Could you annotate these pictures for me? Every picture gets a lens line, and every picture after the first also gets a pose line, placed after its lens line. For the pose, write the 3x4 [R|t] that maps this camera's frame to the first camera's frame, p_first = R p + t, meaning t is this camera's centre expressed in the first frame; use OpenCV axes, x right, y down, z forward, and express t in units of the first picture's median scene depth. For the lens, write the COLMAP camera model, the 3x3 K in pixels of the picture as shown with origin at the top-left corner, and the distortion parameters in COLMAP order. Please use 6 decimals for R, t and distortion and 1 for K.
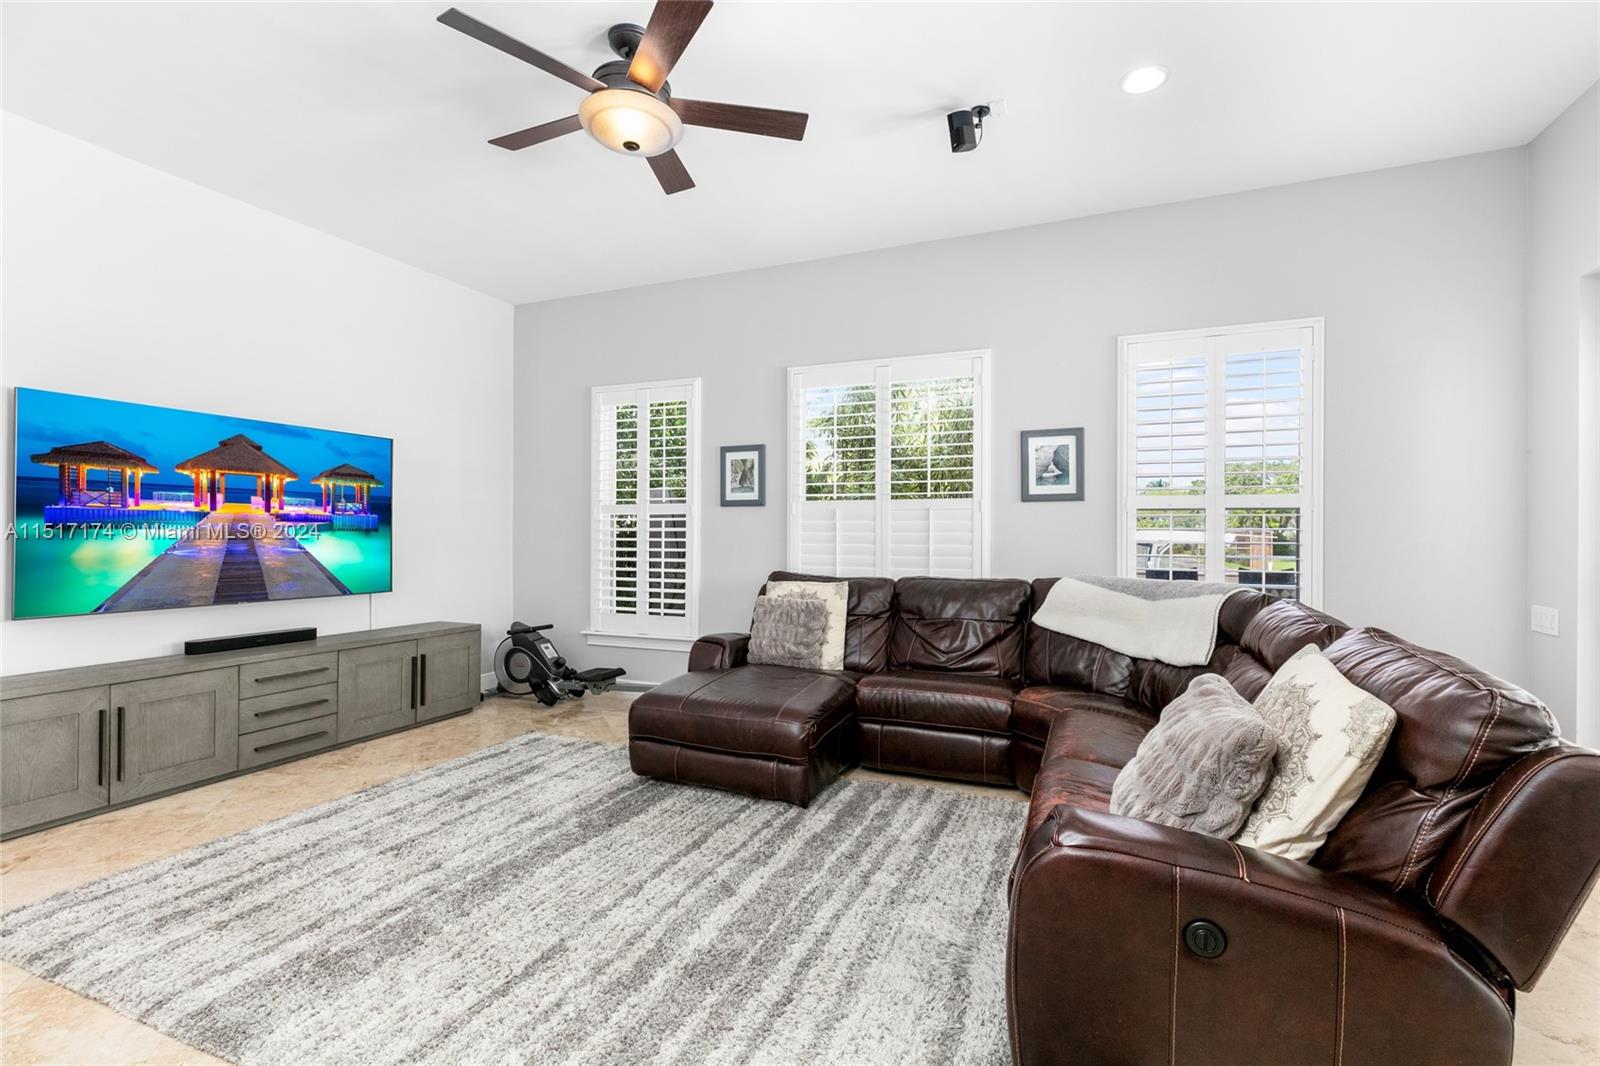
lens RADIAL K [[721.2, 0, 801.7], [0, 721.2, 532.6], [0, 0, 1]] dist [0.002970, 0.000379]
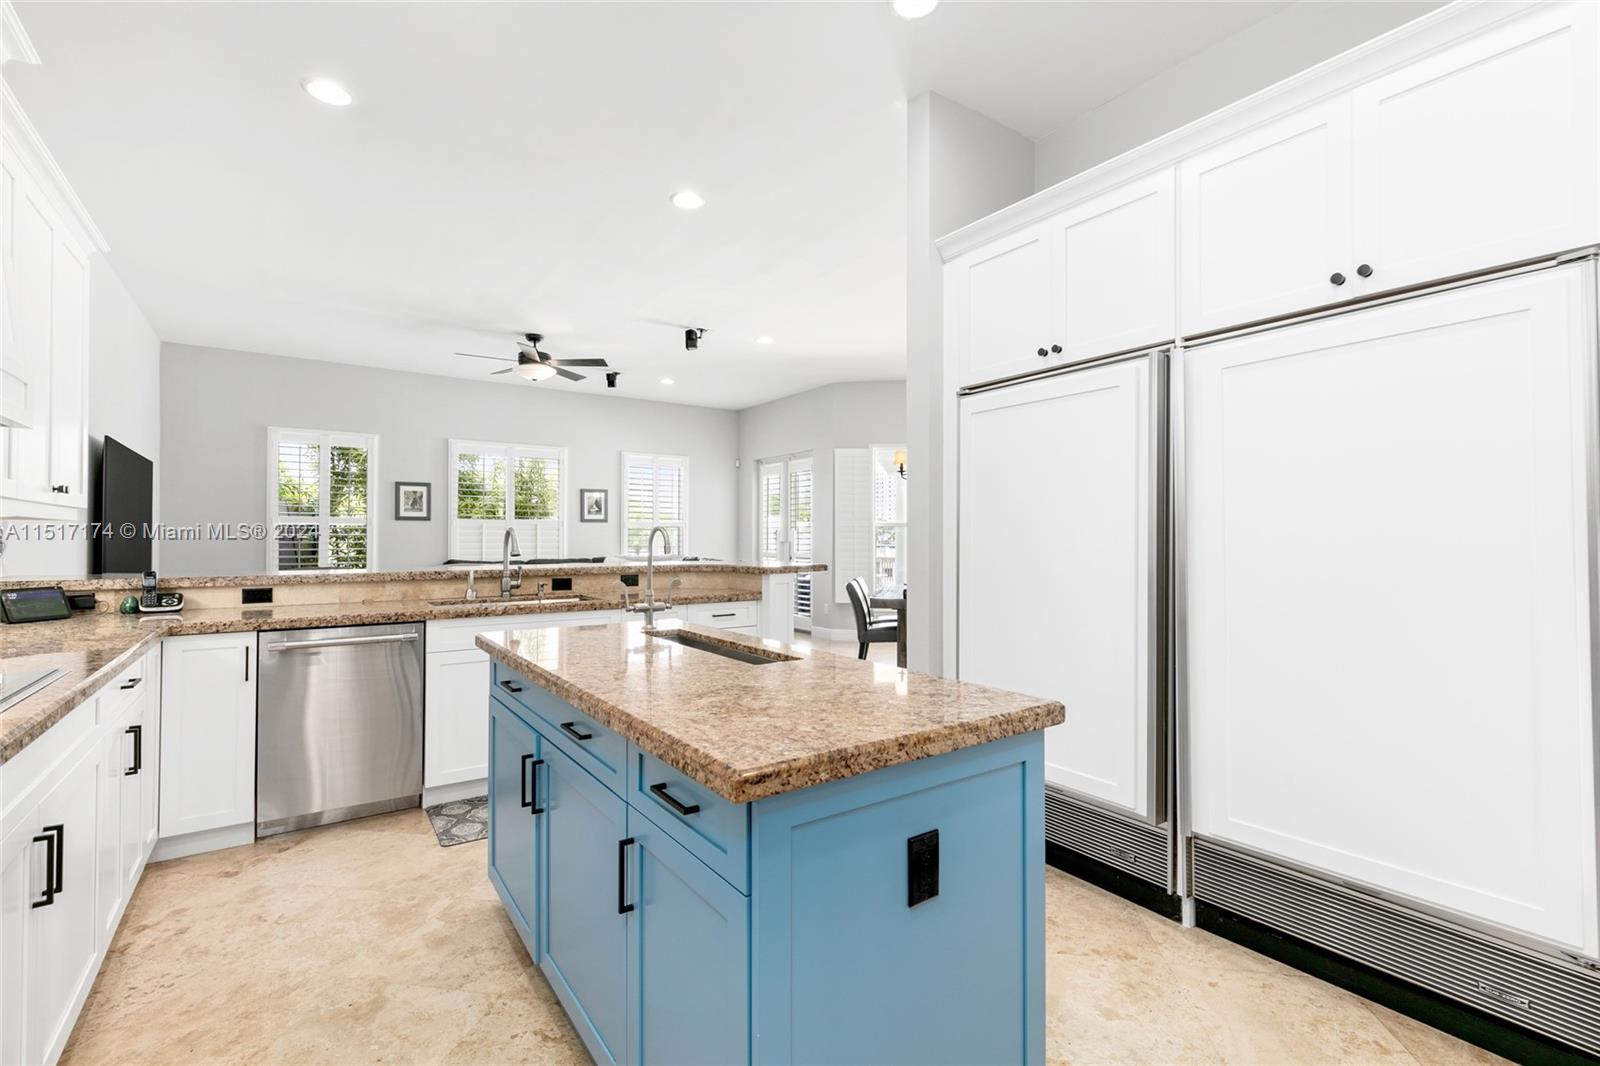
lens RADIAL K [[721.2, 0, 801.7], [0, 721.2, 532.6], [0, 0, 1]] dist [0.002970, 0.000379]
pose [[0.517384, 0.003062, 0.855748, -1.010449], [0.001339, 0.999989, -0.004387, -0.001682], [-0.855752, 0.003416, 0.517375, -0.558431]]
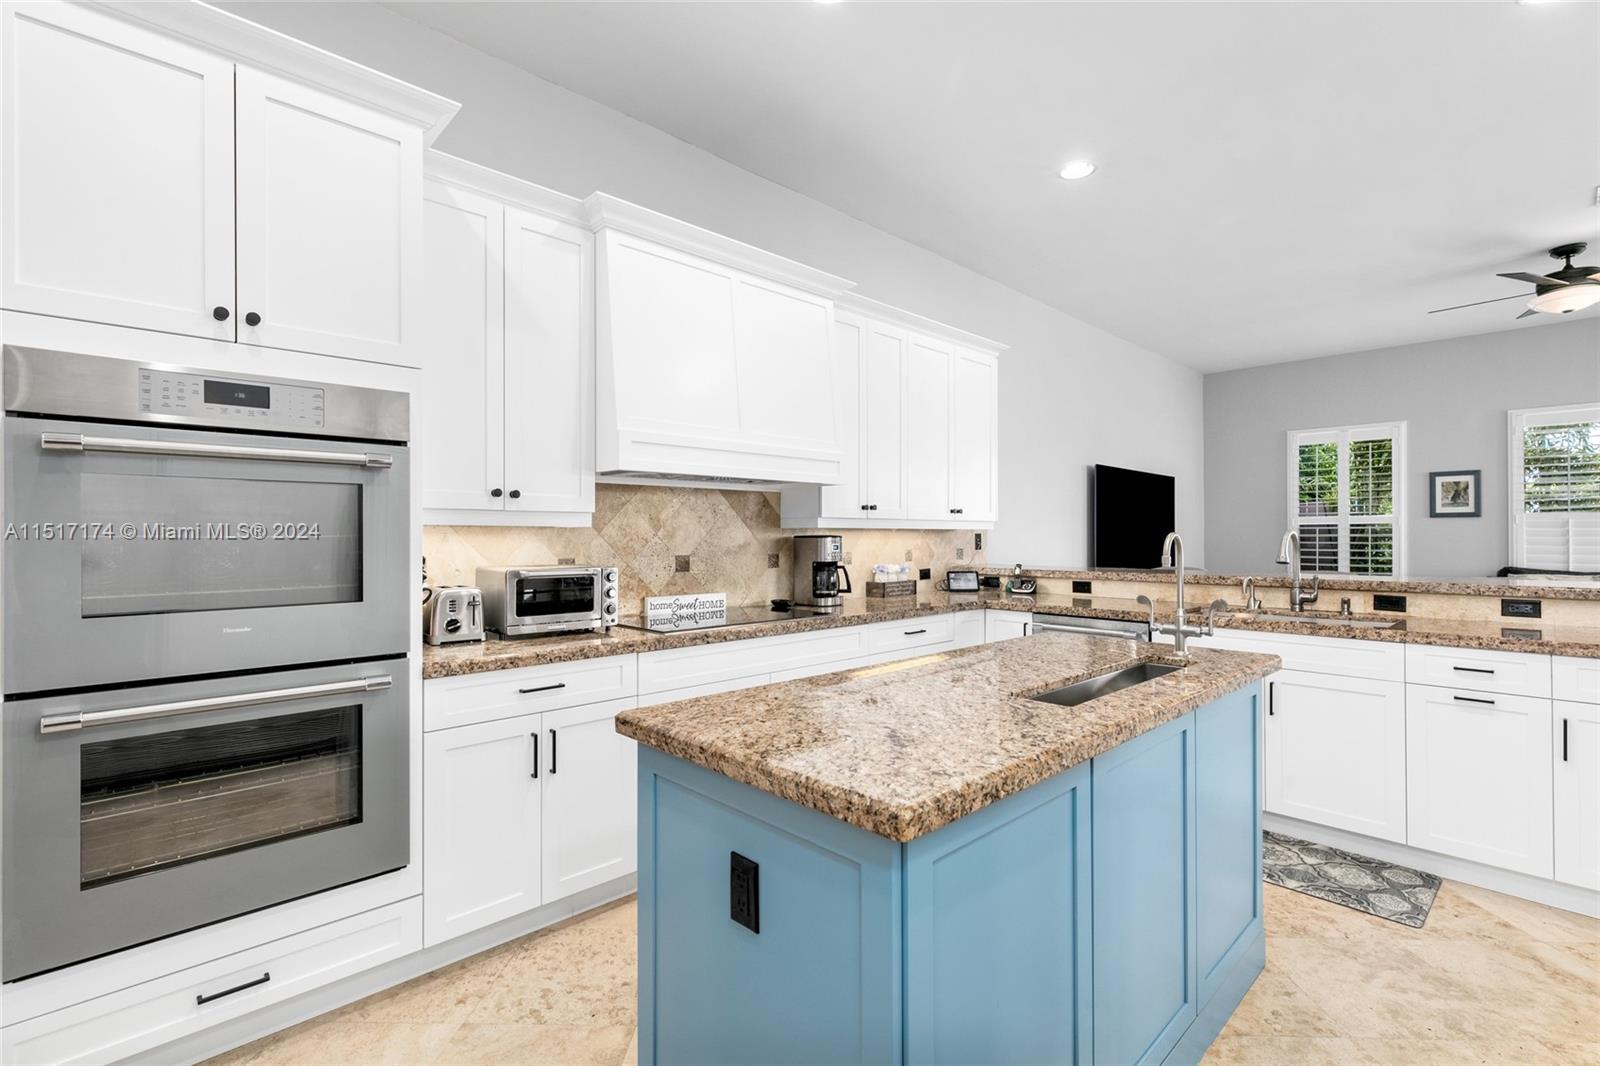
lens RADIAL K [[721.2, 0, 801.7], [0, 721.2, 532.6], [0, 0, 1]] dist [0.002970, 0.000379]
pose [[0.921270, -0.006456, -0.388869, -0.672404], [0.004564, 0.999973, -0.005788, -0.006807], [0.388896, 0.003557, 0.921275, -0.678592]]
